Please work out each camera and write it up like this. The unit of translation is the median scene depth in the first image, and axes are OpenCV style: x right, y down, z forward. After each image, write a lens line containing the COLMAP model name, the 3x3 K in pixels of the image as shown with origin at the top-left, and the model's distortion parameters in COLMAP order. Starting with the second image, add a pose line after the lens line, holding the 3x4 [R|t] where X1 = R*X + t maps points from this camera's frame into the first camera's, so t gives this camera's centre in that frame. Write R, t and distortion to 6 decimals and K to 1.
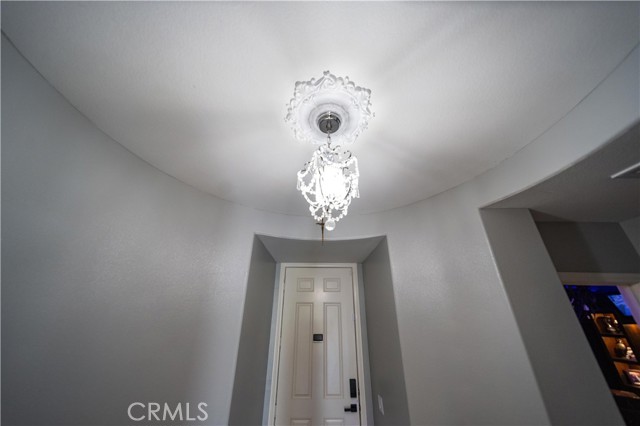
lens RADIAL K [[220.7, 0, 320.0], [0, 220.7, 213.0], [0, 0, 1]] dist [0.000063, -0.000002]
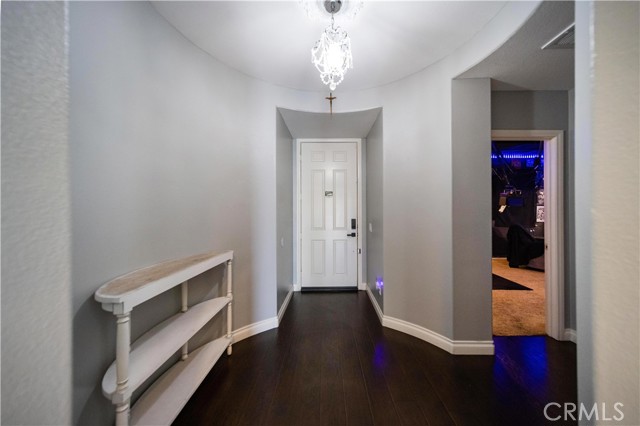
lens RADIAL K [[240.6, 0, 328.9], [0, 240.6, 211.1], [0, 0, 1]] dist [-0.000117, -0.000109]
pose [[0.999825, -0.010211, -0.015689, 0.020015], [0.015791, 0.910147, 0.413983, 0.090685], [0.010053, -0.414159, 0.910149, -0.603491]]
